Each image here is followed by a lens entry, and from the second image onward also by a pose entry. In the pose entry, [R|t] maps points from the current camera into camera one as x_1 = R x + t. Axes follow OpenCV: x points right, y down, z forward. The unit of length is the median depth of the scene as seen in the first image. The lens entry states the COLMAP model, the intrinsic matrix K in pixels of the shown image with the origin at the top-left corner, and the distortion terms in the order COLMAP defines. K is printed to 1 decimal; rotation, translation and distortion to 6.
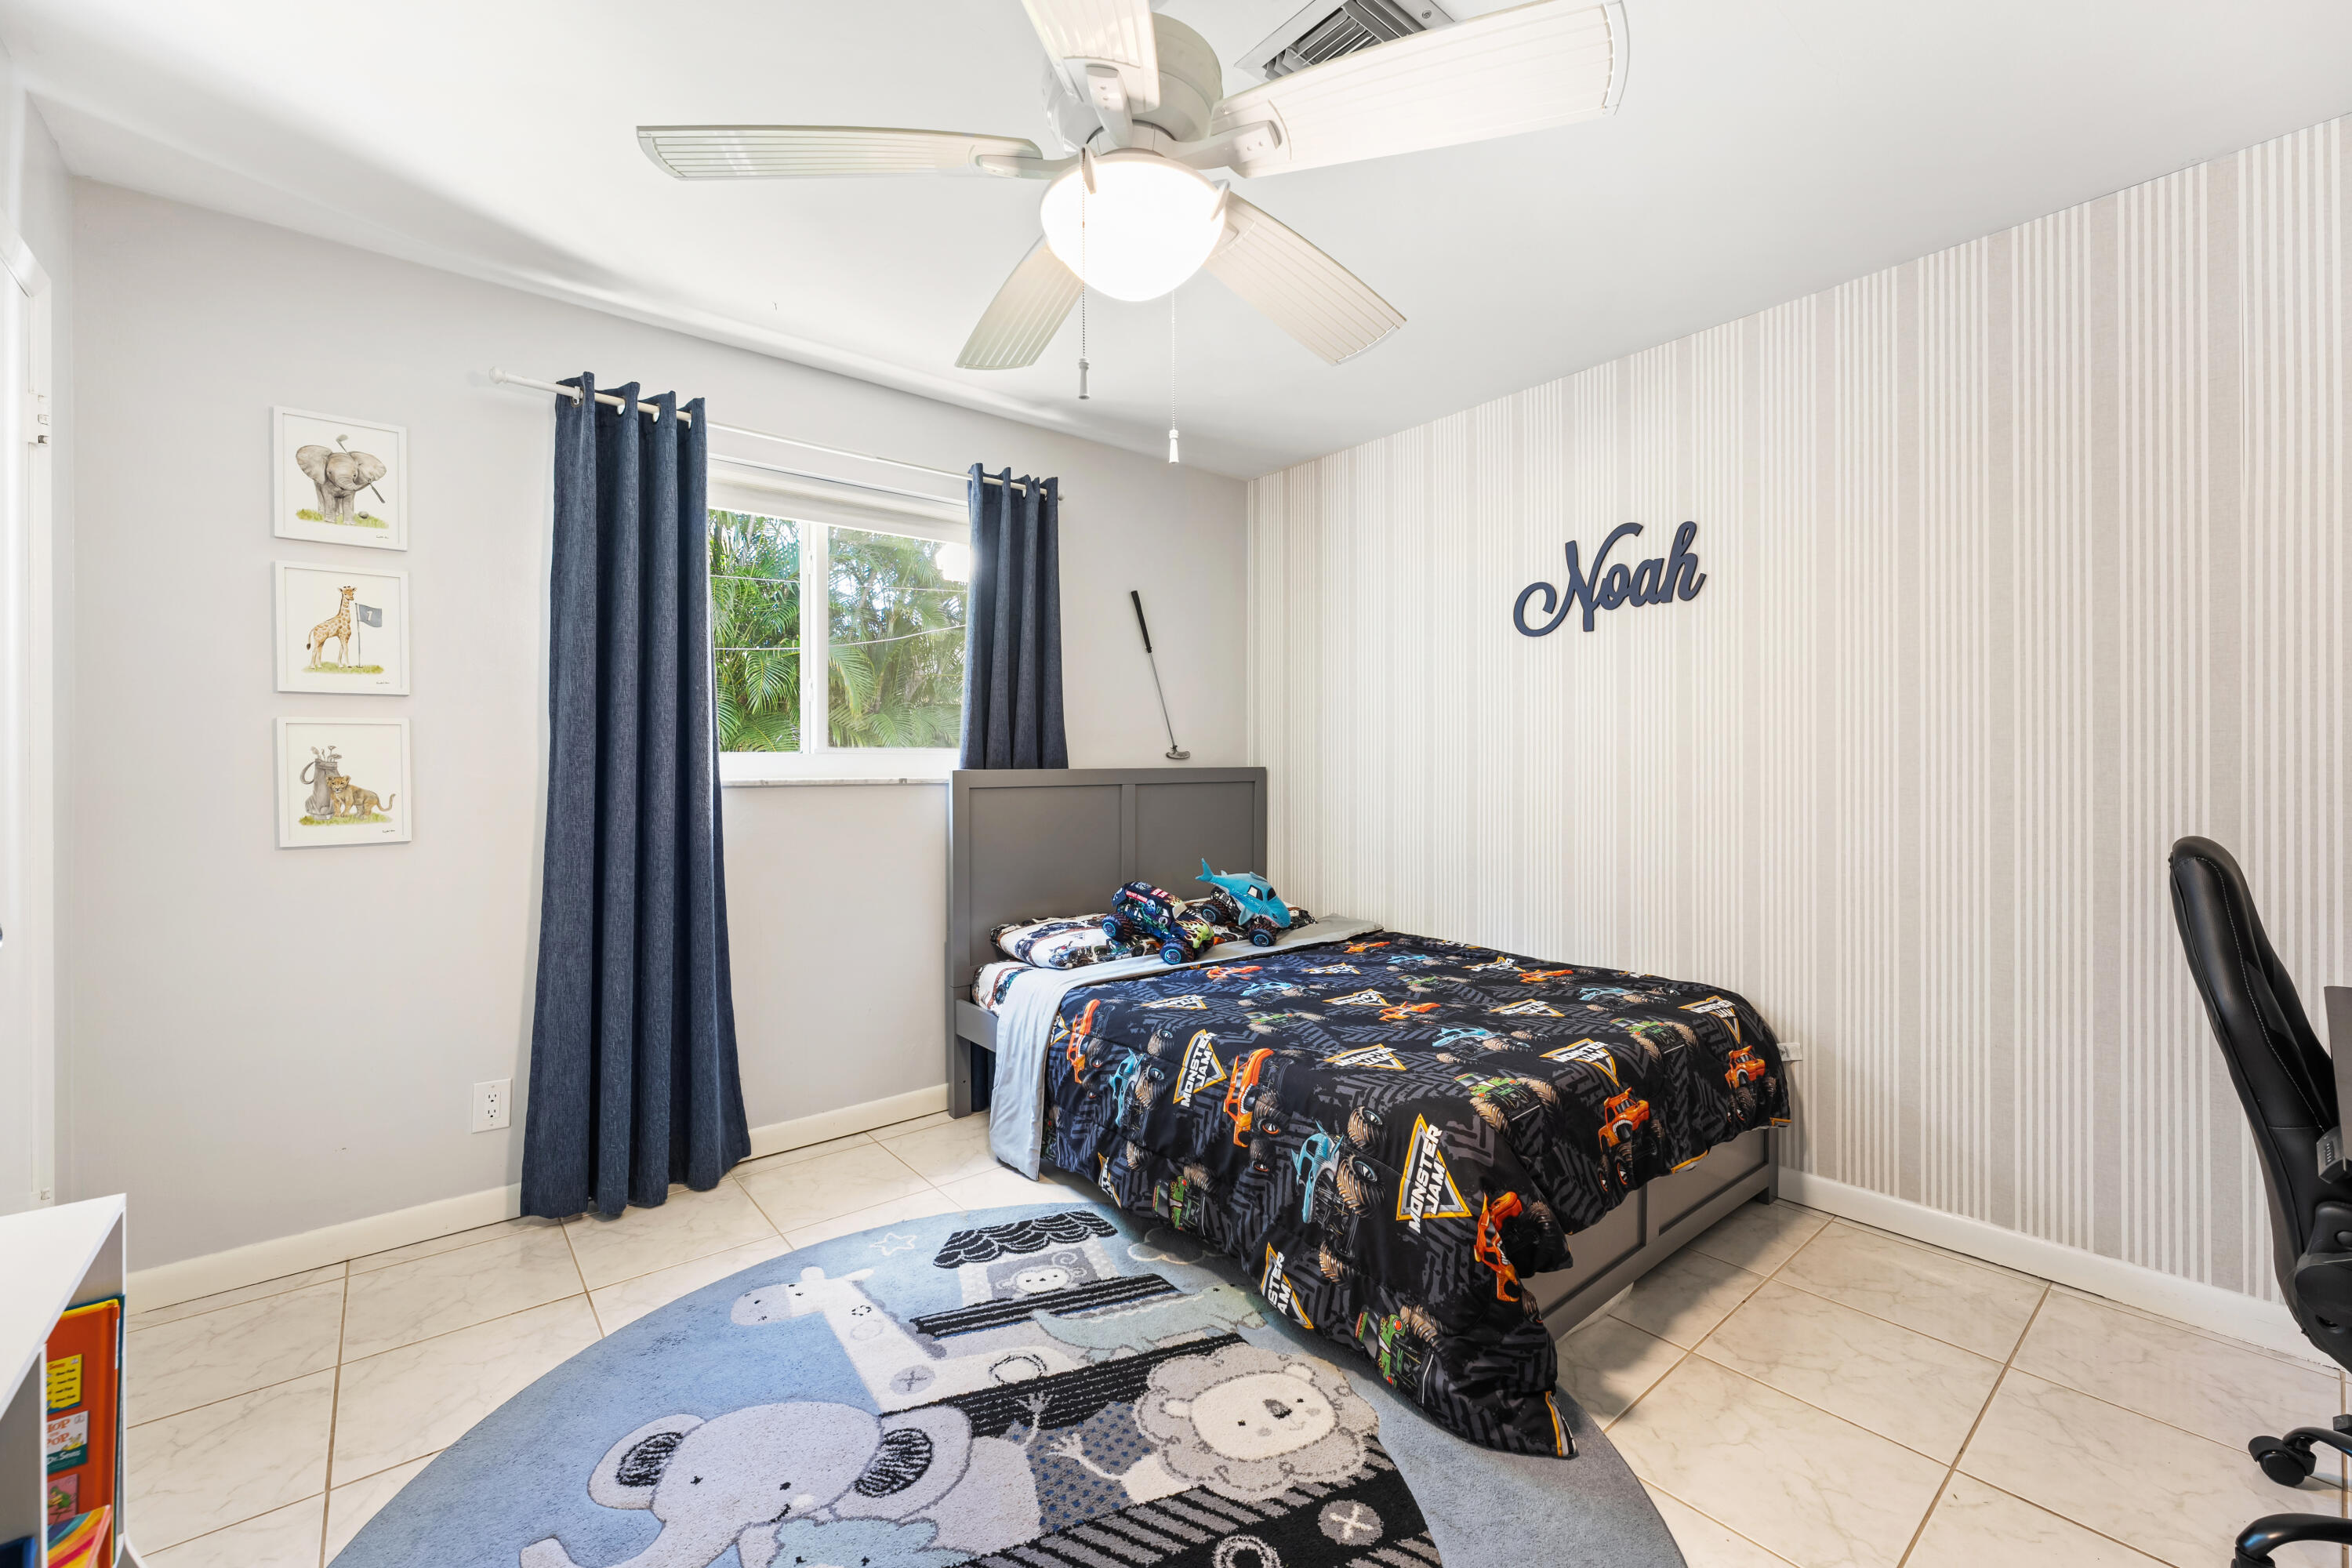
lens RADIAL K [[949.6, 0, 1171.0], [0, 949.6, 773.9], [0, 0, 1]] dist [-0.000546, -0.000238]
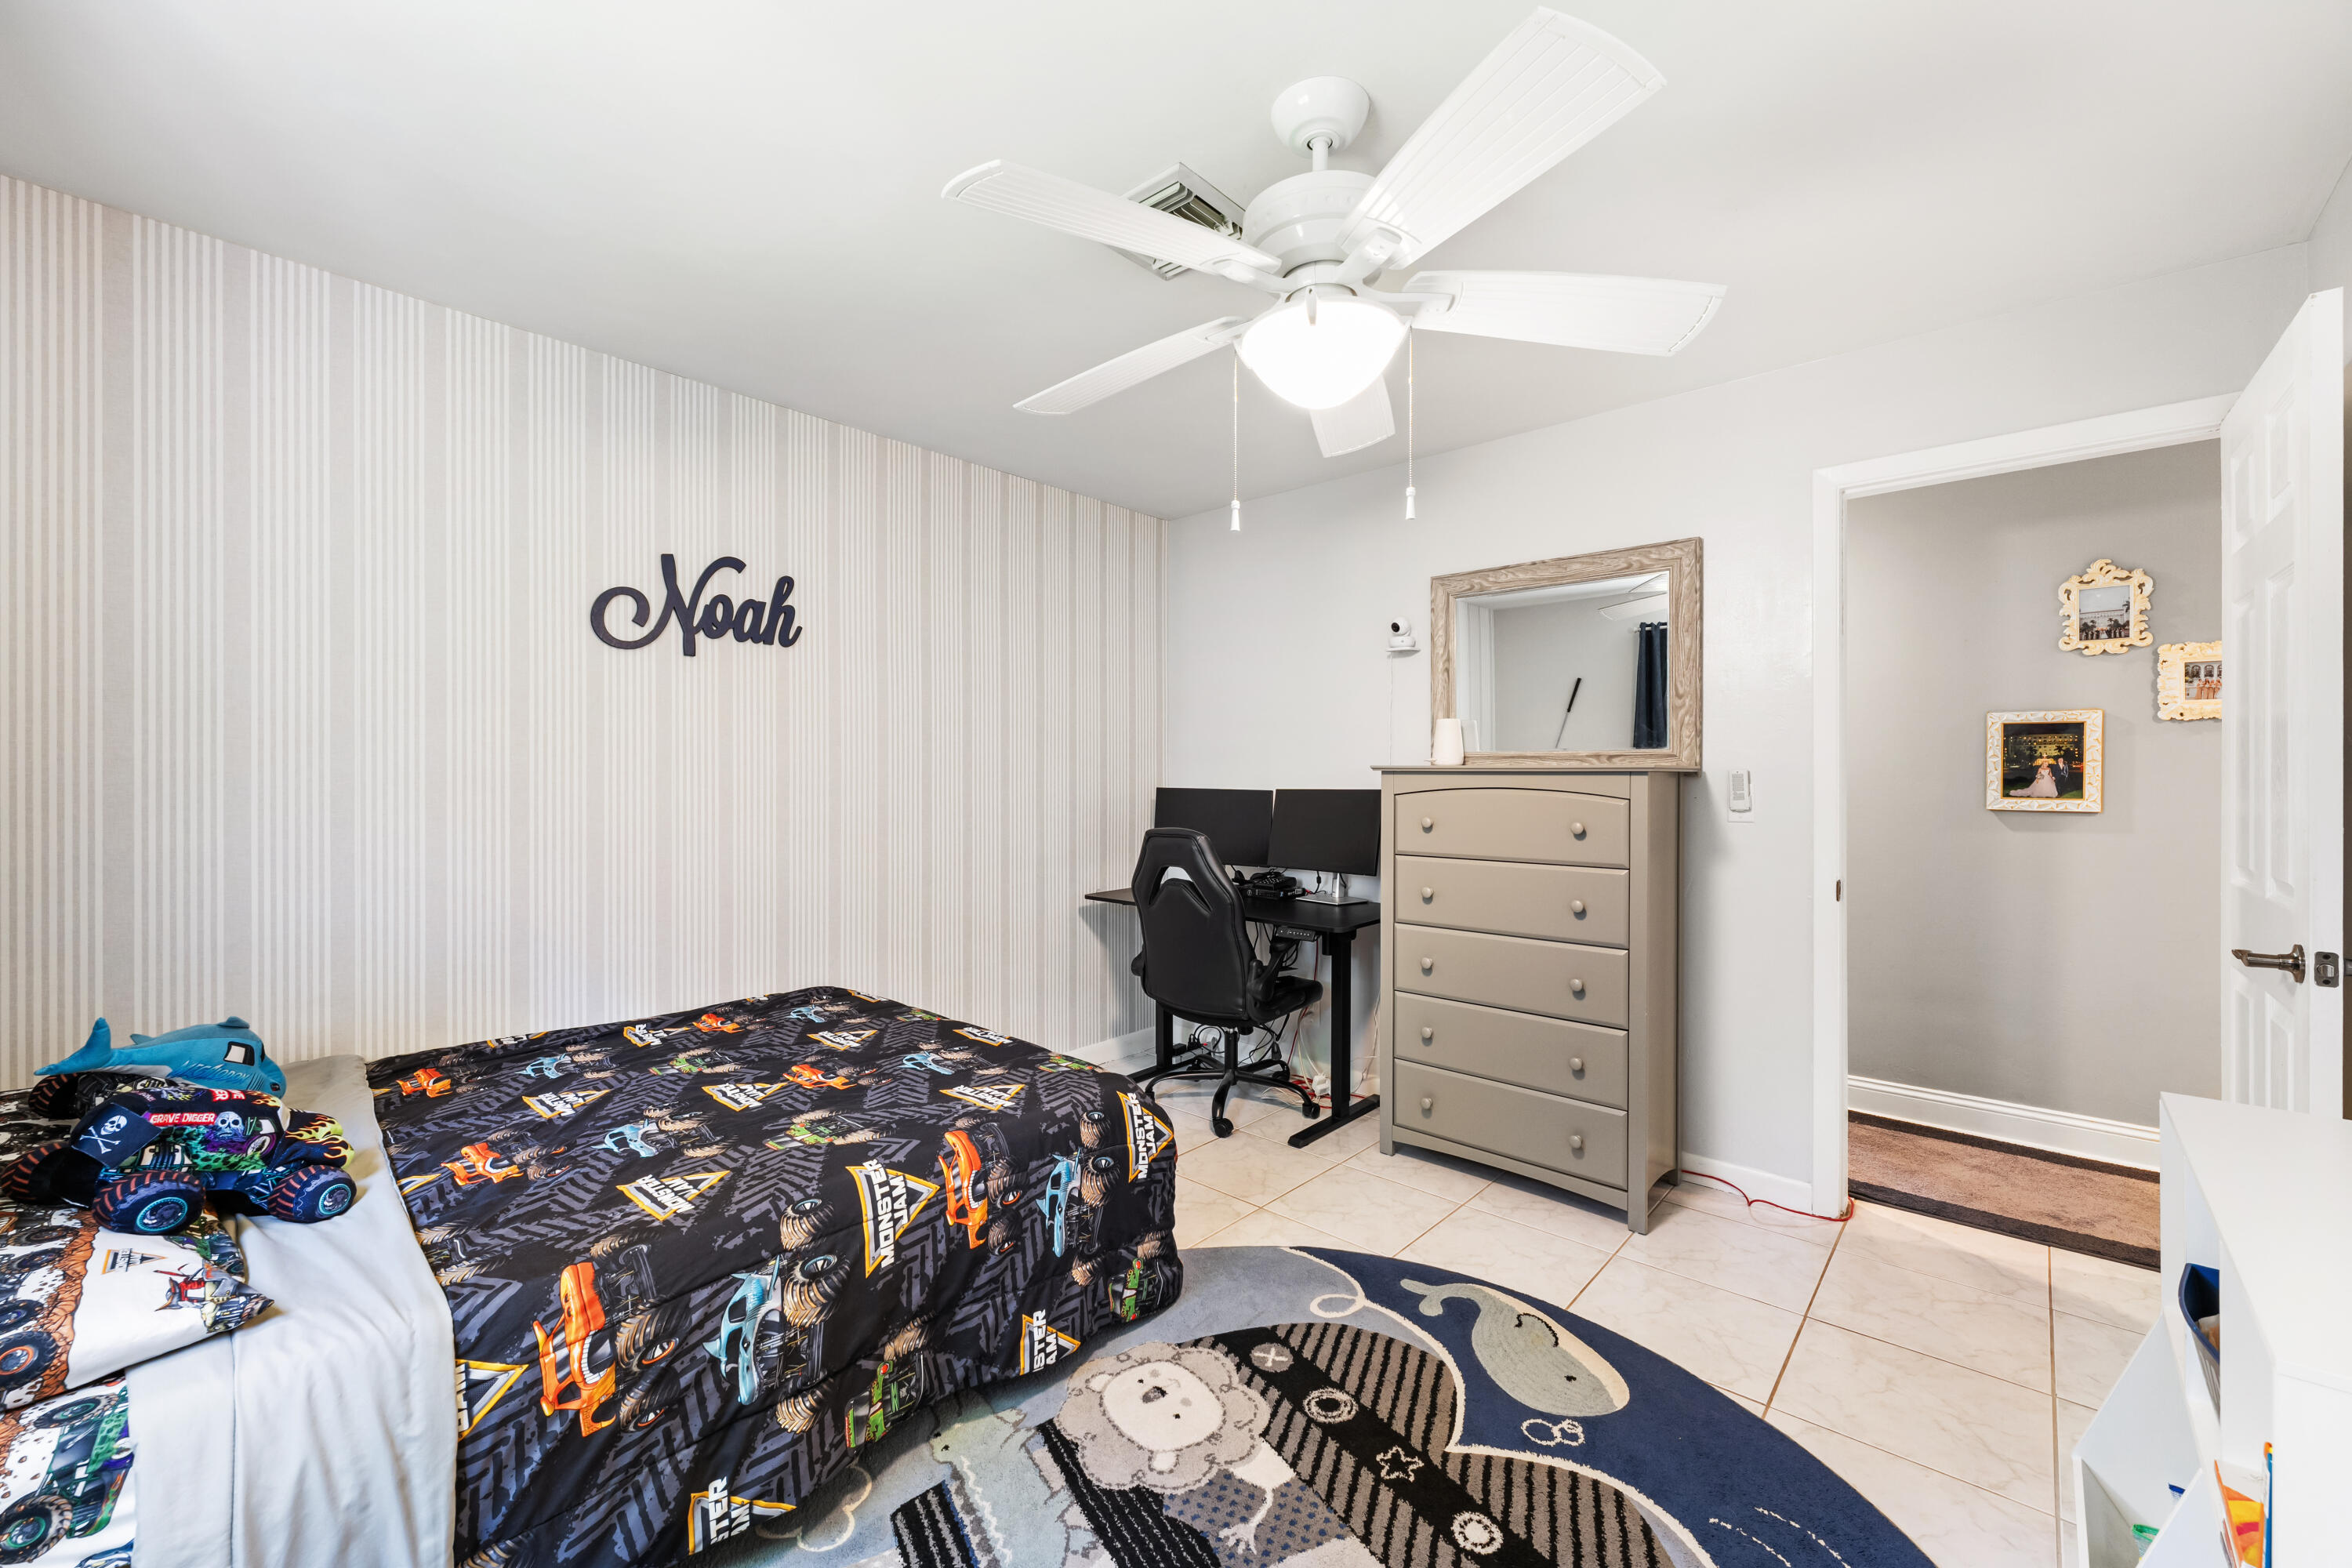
lens RADIAL K [[949.6, 0, 1171.0], [0, 949.6, 773.9], [0, 0, 1]] dist [-0.000546, -0.000238]
pose [[-0.144431, 0.003395, 0.989509, -0.804215], [0.004460, 0.999986, -0.002779, -0.038145], [-0.989505, 0.004012, -0.144444, 0.932369]]
